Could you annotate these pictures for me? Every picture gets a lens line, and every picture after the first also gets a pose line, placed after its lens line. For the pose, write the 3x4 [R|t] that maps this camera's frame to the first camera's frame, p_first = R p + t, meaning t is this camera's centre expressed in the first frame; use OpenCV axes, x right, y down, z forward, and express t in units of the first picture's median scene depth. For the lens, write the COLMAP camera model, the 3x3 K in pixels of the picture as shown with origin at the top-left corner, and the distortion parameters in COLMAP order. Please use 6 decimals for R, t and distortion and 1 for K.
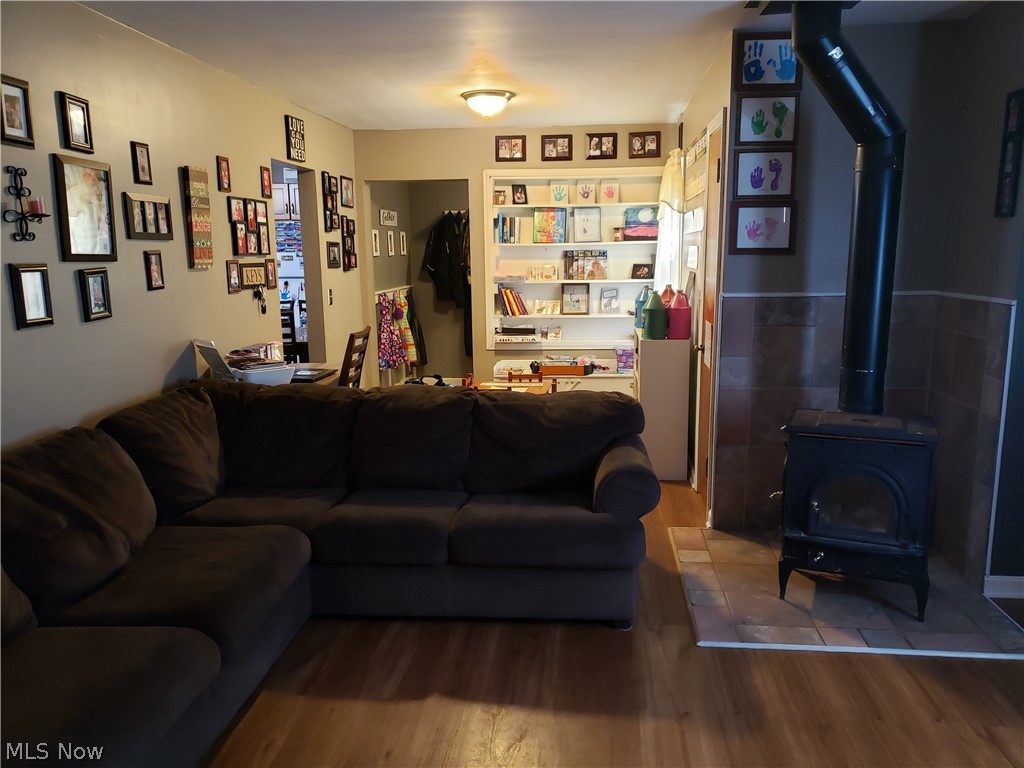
lens RADIAL K [[799.1, 0, 512.0], [0, 799.1, 384.0], [0, 0, 1]] dist [0.047687, -0.008811]
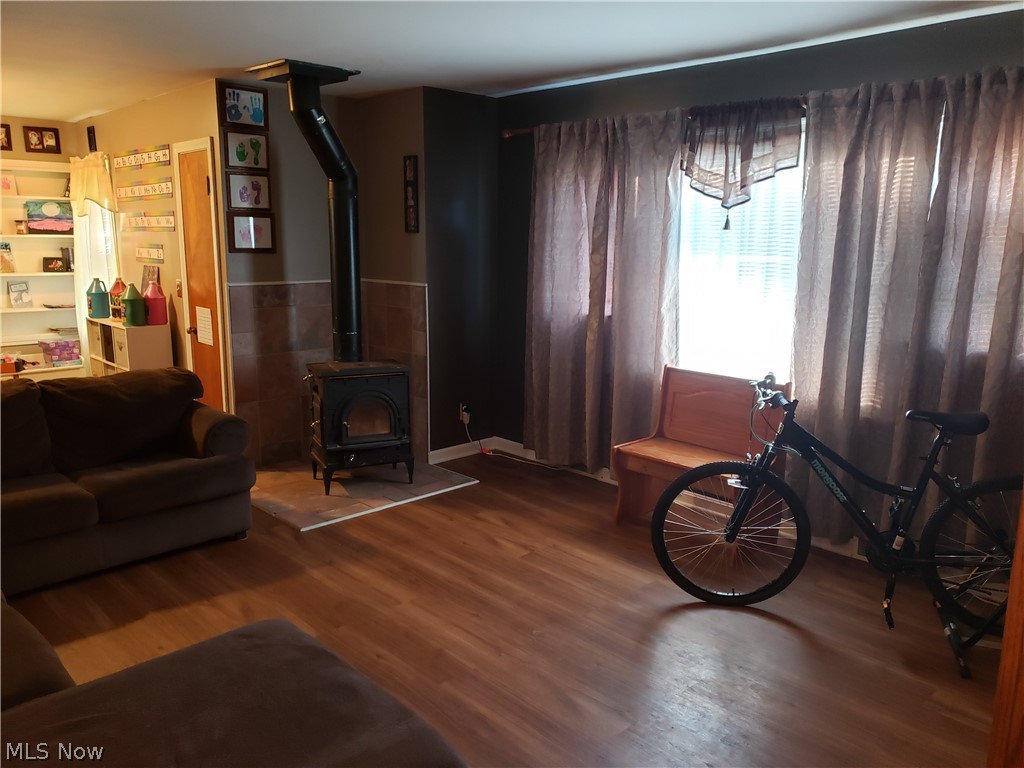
lens RADIAL K [[785.1, 0, 512.0], [0, 785.1, 384.0], [0, 0, 1]] dist [-0.007949, -0.002822]
pose [[0.659973, -0.120776, 0.741518, -0.387883], [0.107772, 0.992005, 0.065654, 0.011600], [-0.743519, 0.036585, 0.667713, -0.156909]]
